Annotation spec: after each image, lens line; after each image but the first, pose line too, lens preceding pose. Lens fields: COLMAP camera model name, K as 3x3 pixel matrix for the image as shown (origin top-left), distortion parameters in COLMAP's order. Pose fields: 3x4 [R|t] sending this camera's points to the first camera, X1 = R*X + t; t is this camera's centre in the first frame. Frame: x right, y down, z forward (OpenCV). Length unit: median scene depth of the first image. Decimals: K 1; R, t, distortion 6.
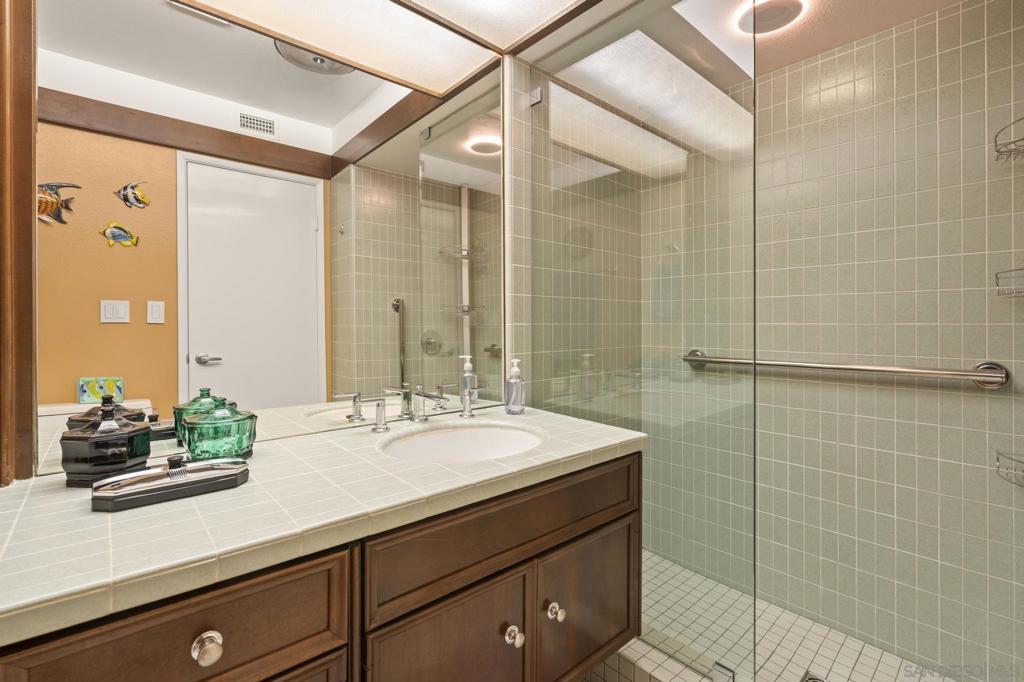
lens RADIAL K [[469.5, 0, 509.4], [0, 469.5, 320.0], [0, 0, 1]] dist [-0.001233, -0.000670]
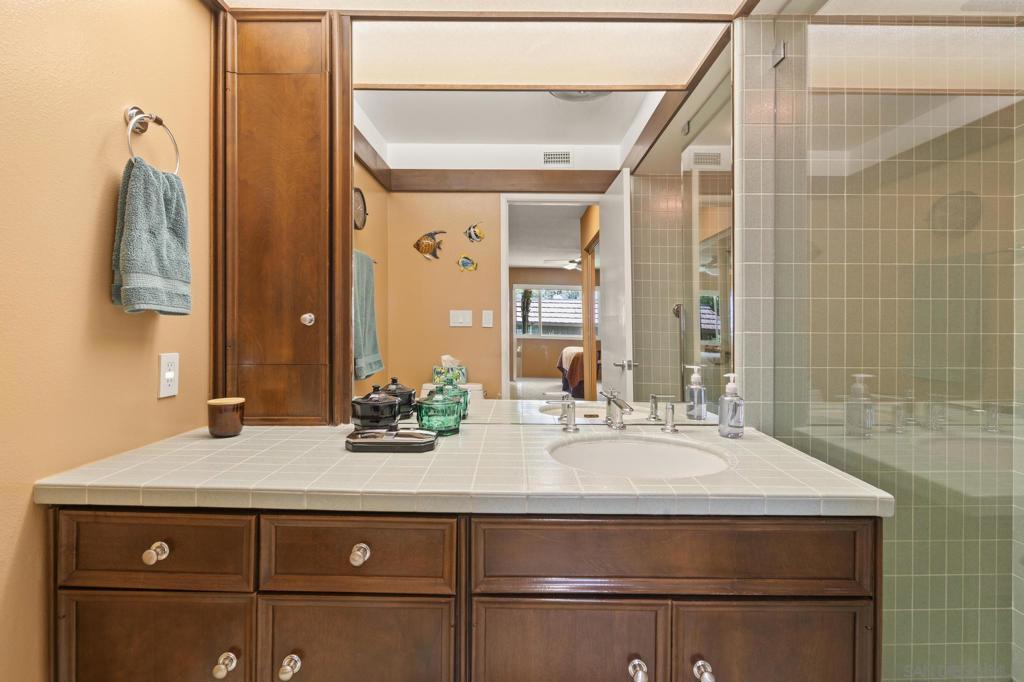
lens RADIAL K [[464.1, 0, 512.9], [0, 464.1, 325.8], [0, 0, 1]] dist [-0.000080, 0.000894]
pose [[0.746760, 0.006865, -0.665058, 0.247039], [-0.001048, 0.999958, 0.009146, -0.010564], [0.665093, -0.006133, 0.746736, 0.087175]]
